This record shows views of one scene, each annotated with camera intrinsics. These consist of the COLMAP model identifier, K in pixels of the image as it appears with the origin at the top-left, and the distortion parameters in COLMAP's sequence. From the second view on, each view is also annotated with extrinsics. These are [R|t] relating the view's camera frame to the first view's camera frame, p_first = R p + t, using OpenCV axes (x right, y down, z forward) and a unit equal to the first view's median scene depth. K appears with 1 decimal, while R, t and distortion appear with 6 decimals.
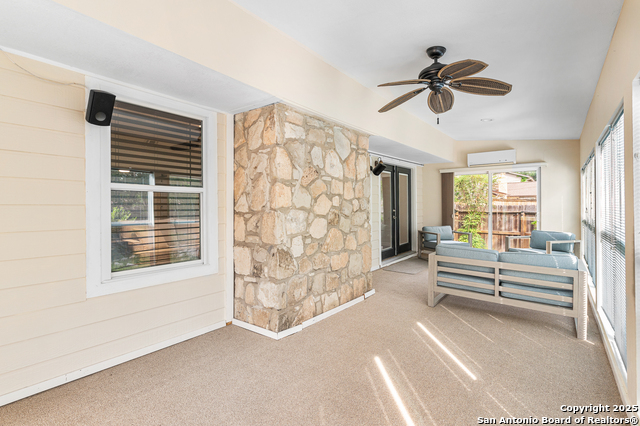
lens RADIAL K [[300.4, 0, 320.0], [0, 300.4, 205.3], [0, 0, 1]] dist [0.000275, 0.000131]
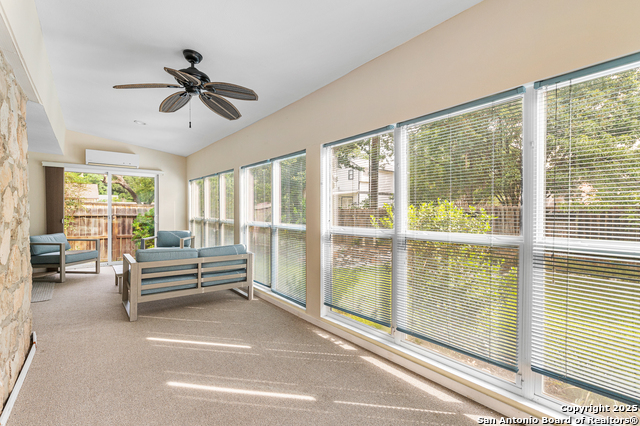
lens RADIAL K [[298.1, 0, 320.0], [0, 298.1, 213.0], [0, 0, 1]] dist [-0.000021, 0.000027]
pose [[0.225396, -0.008069, 0.974234, -0.414940], [-0.007578, 0.999921, 0.010034, 0.001933], [-0.974238, -0.009644, 0.225317, 0.293010]]
